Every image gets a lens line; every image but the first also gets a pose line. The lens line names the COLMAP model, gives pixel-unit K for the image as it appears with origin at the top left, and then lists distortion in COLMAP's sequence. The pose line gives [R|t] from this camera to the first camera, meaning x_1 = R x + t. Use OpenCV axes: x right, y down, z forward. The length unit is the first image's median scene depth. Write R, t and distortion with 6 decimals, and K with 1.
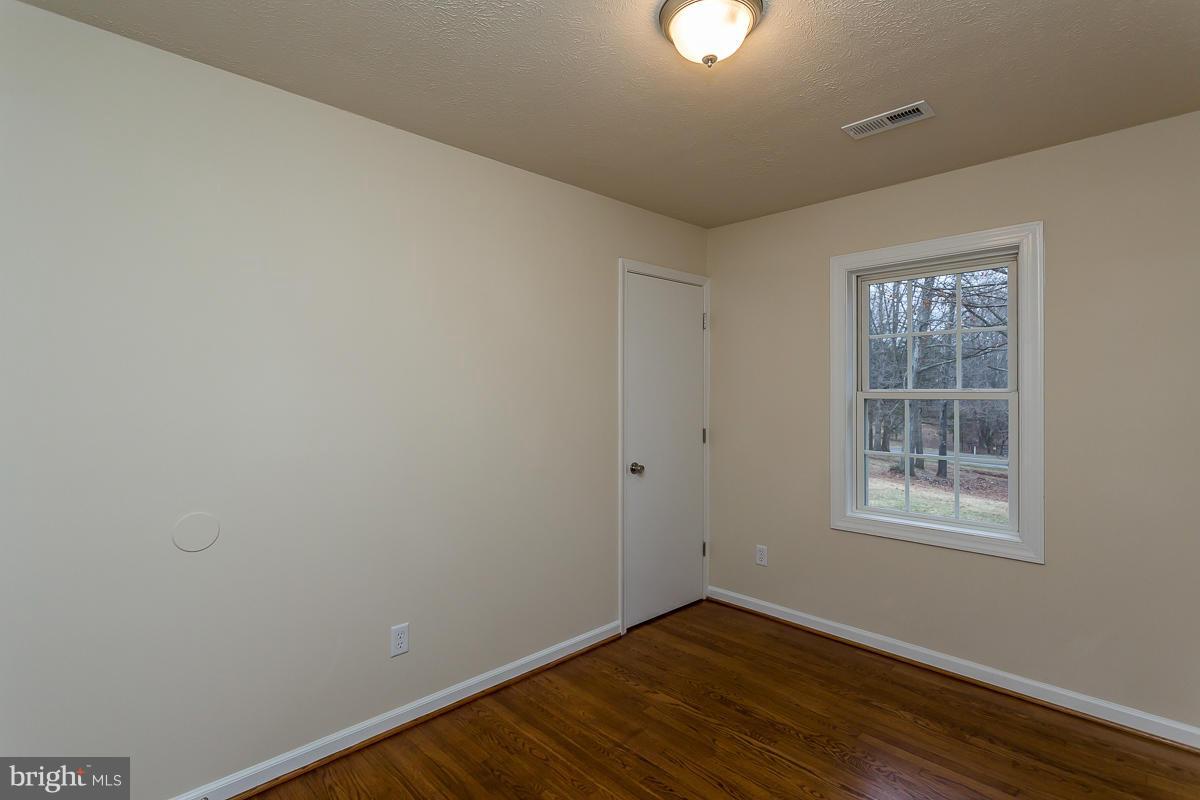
lens RADIAL K [[592.6, 0, 610.7], [0, 592.6, 396.8], [0, 0, 1]] dist [-0.001073, -0.000075]
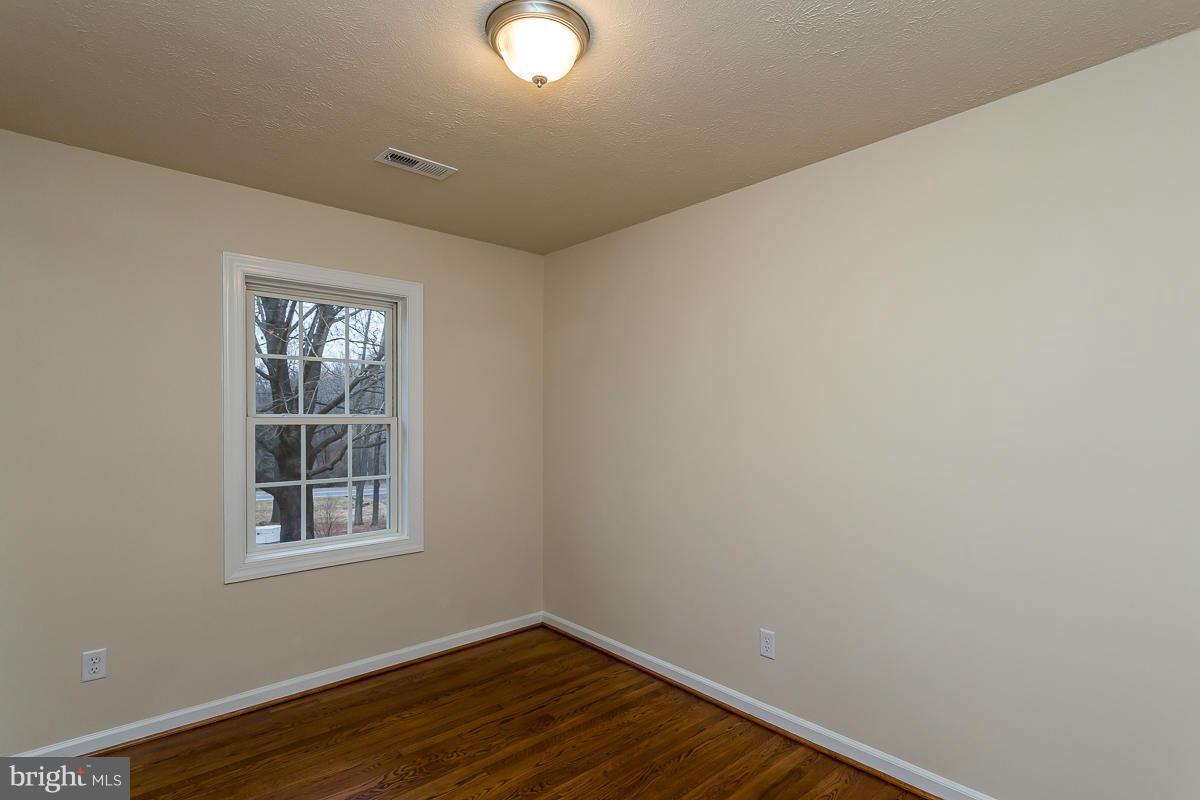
lens RADIAL K [[590.7, 0, 600.4], [0, 590.7, 415.5], [0, 0, 1]] dist [-0.022134, 0.000337]
pose [[0.022858, 0.001202, 0.999738, -0.502337], [0.017784, 0.999841, -0.001609, -0.001143], [-0.999581, 0.017816, 0.022833, 0.542299]]
